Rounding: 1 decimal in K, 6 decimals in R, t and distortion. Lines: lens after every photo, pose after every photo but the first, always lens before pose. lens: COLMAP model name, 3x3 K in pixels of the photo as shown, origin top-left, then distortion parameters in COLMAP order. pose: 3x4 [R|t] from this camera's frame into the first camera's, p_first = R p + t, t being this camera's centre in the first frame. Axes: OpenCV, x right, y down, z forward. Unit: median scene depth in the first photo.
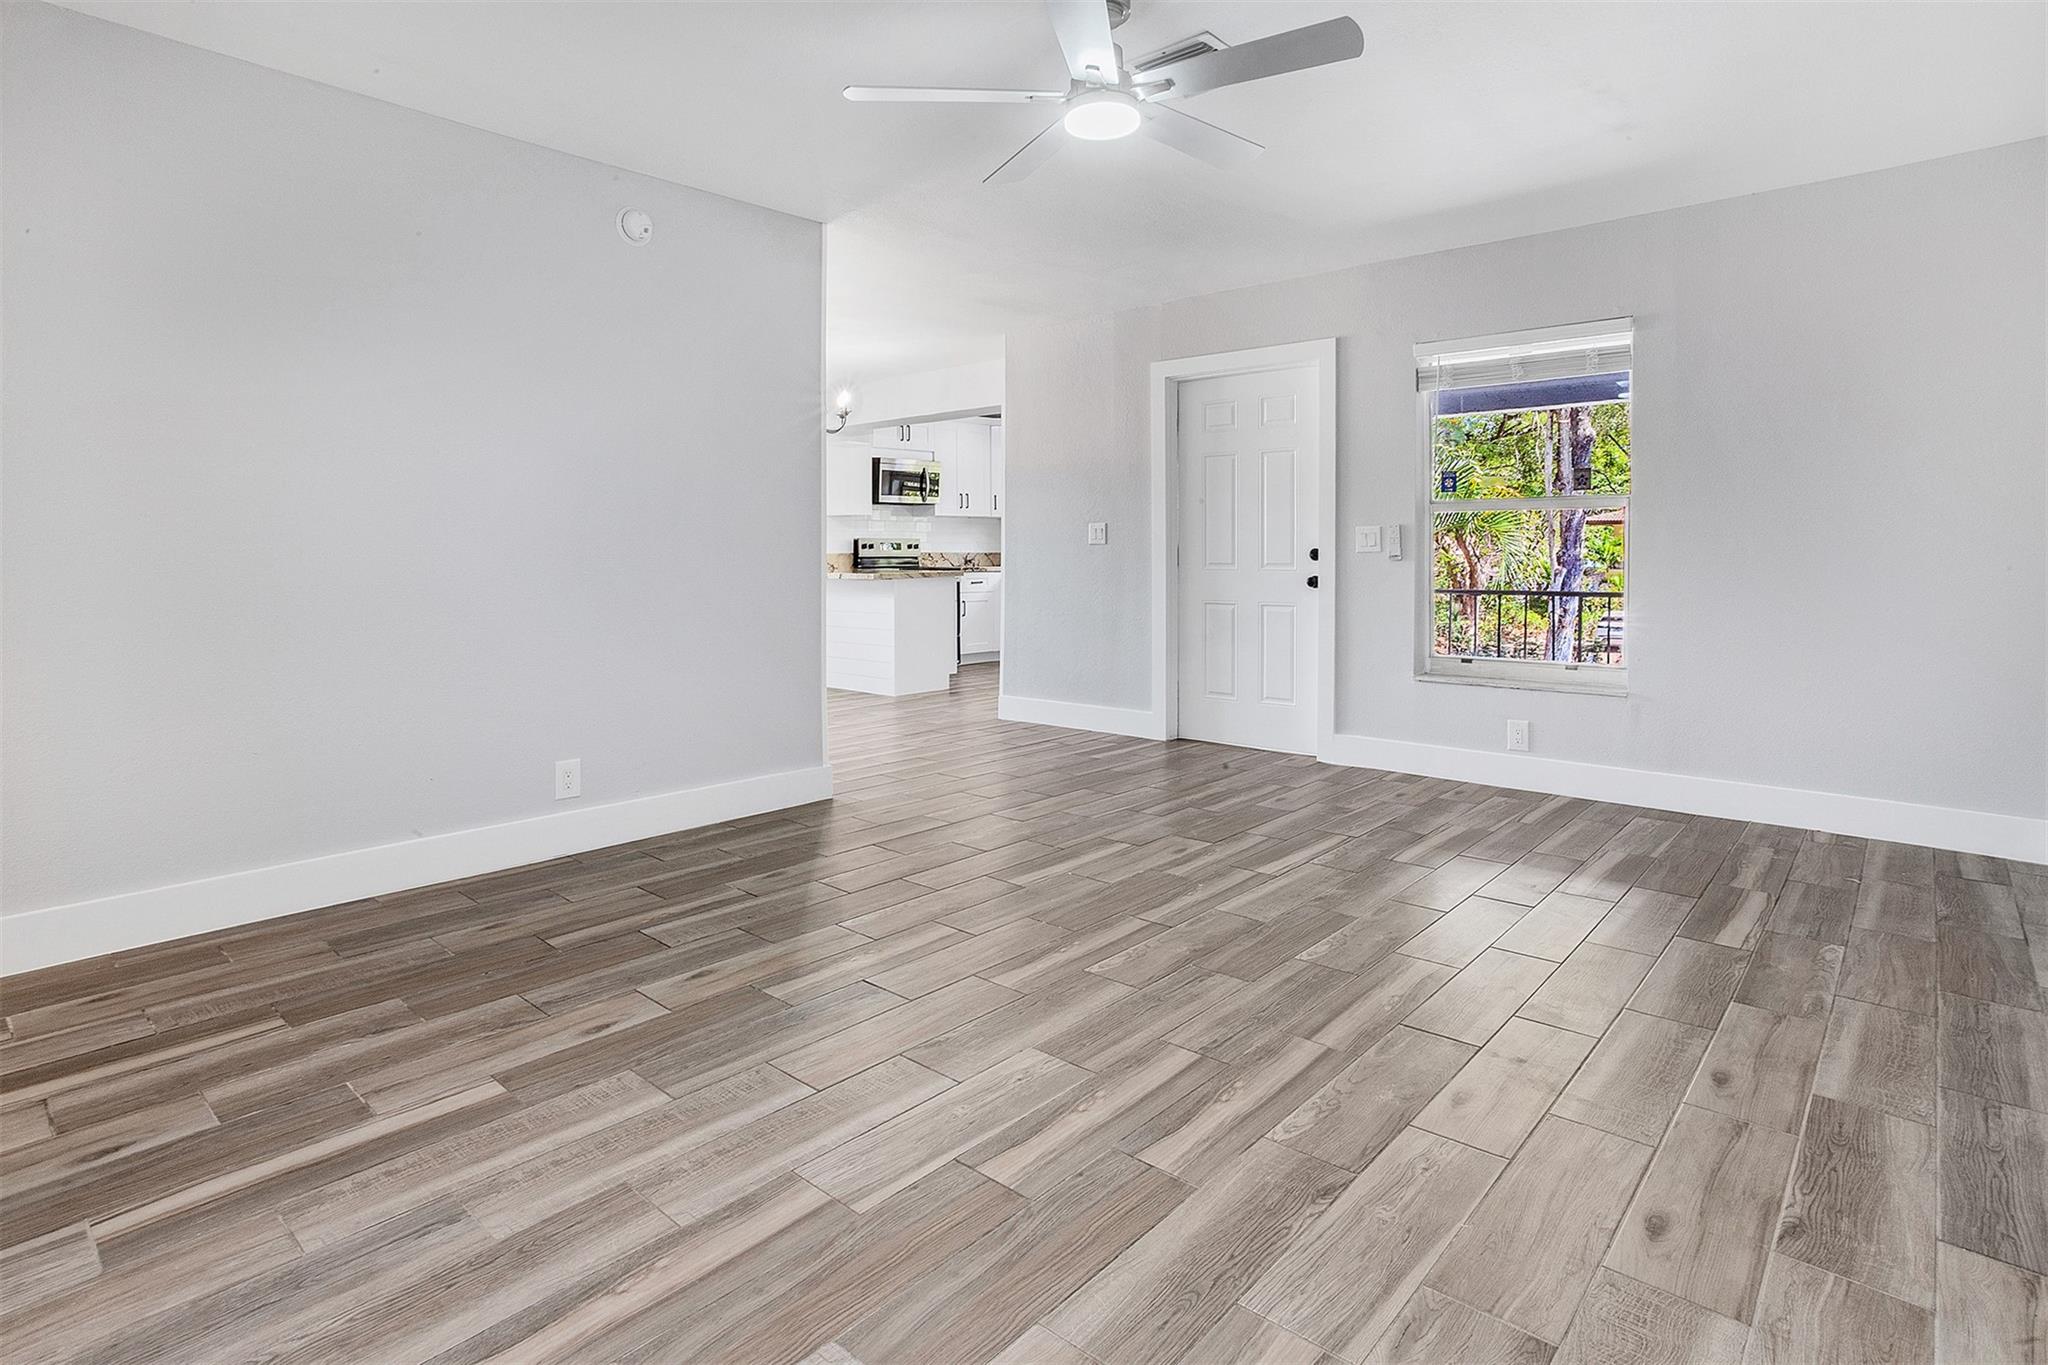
lens RADIAL K [[1043.8, 0, 1024.0], [0, 1043.8, 682.5], [0, 0, 1]] dist [-0.046671, 0.026434]
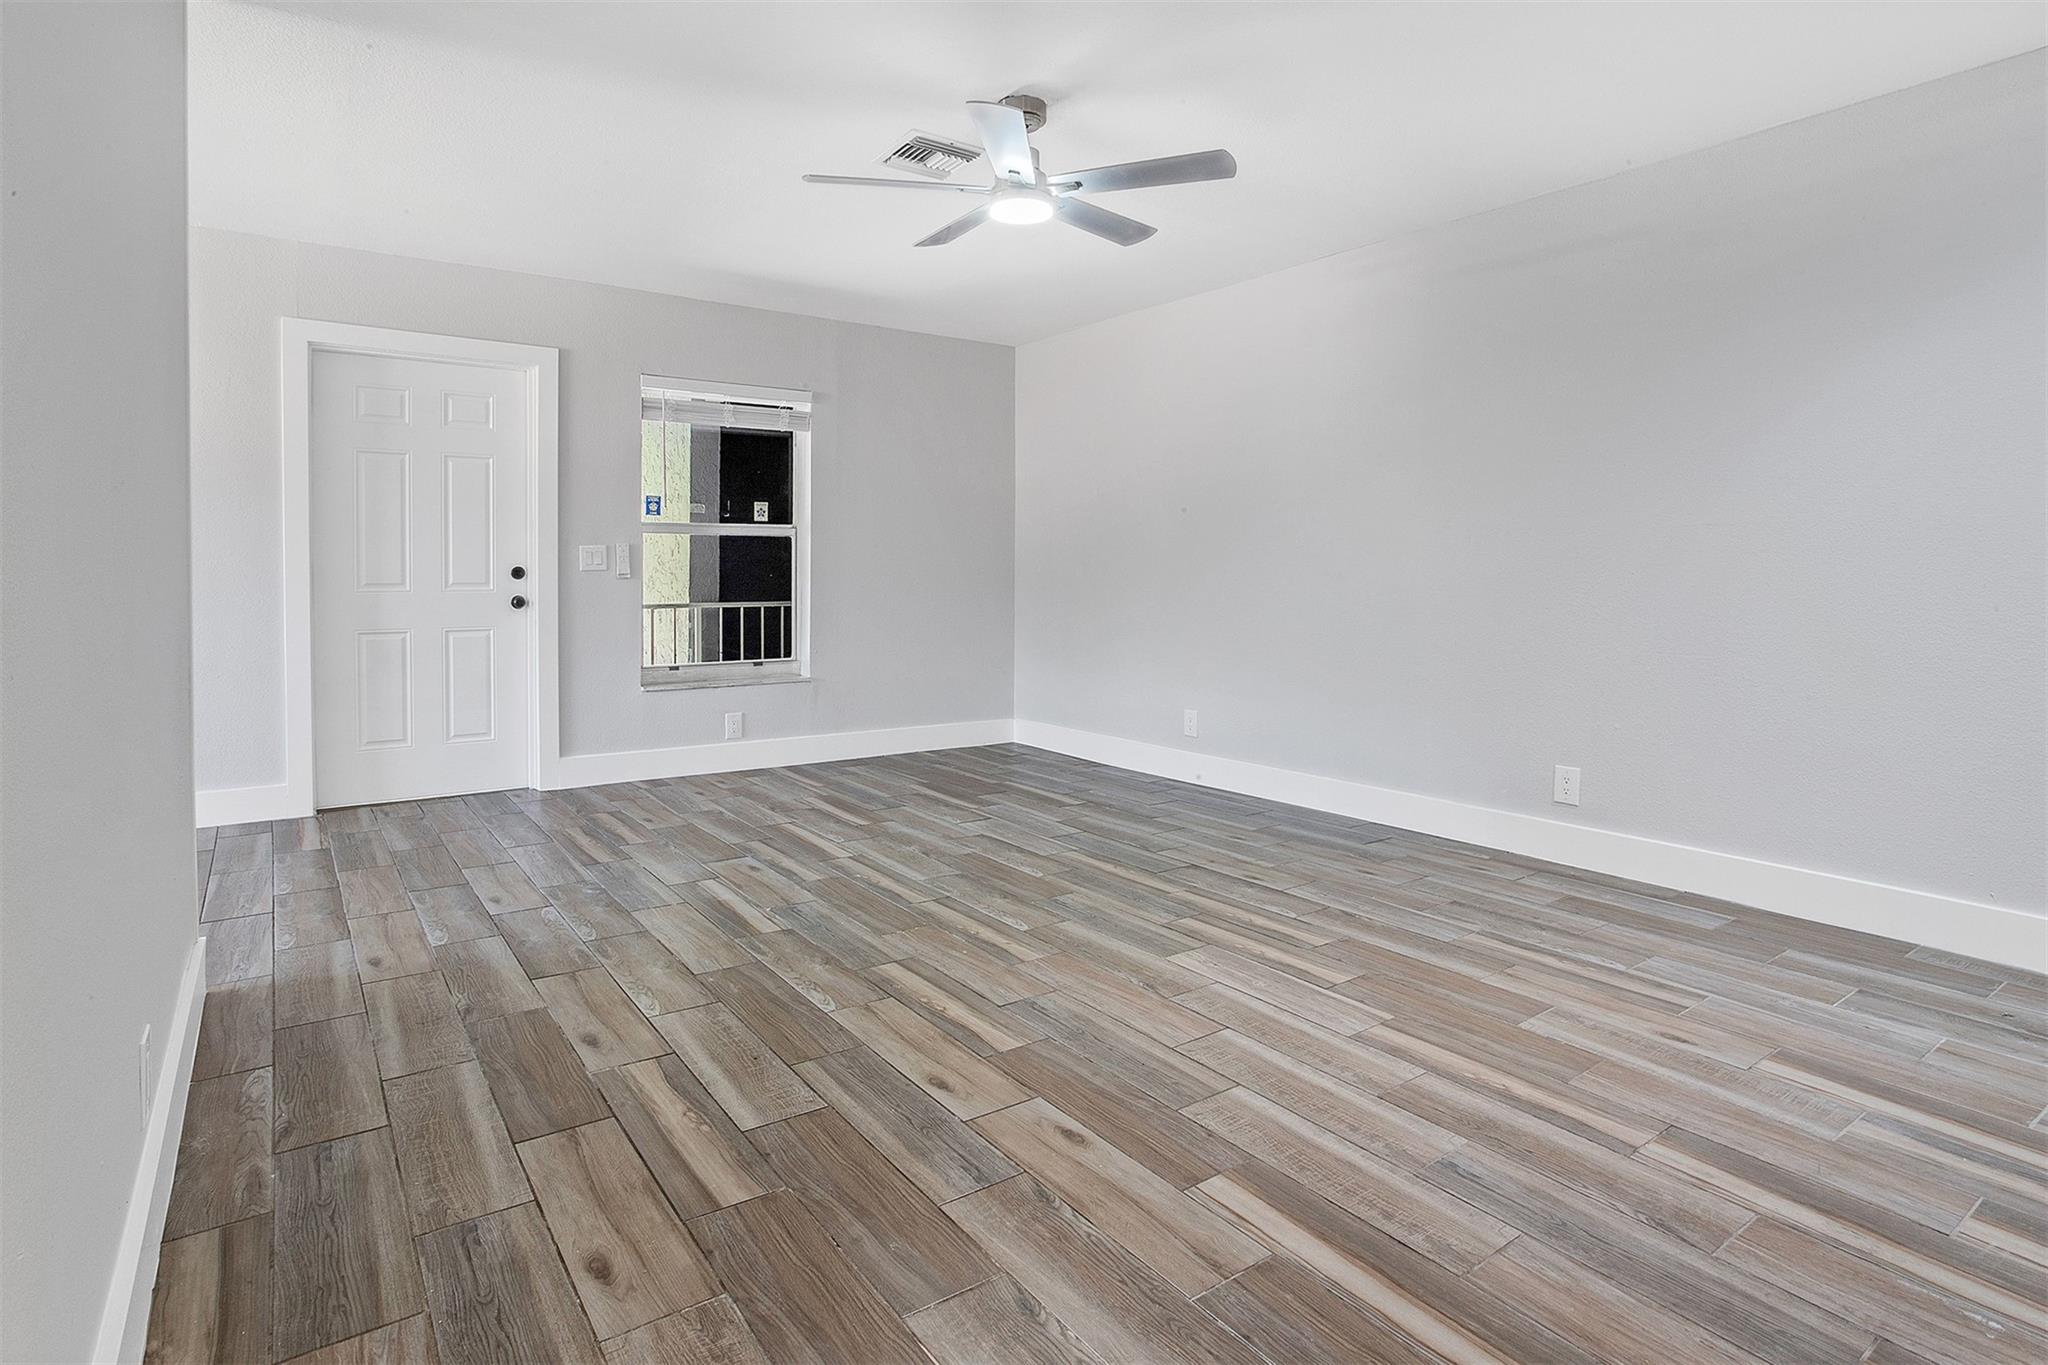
lens RADIAL K [[1021.7, 0, 1053.8], [0, 1021.7, 686.6], [0, 0, 1]] dist [-0.064765, 0.042743]
pose [[0.223282, -0.108905, 0.968651, -1.235146], [0.116483, 0.989599, 0.084410, -0.105645], [-0.967769, 0.093984, 0.233645, 0.825501]]
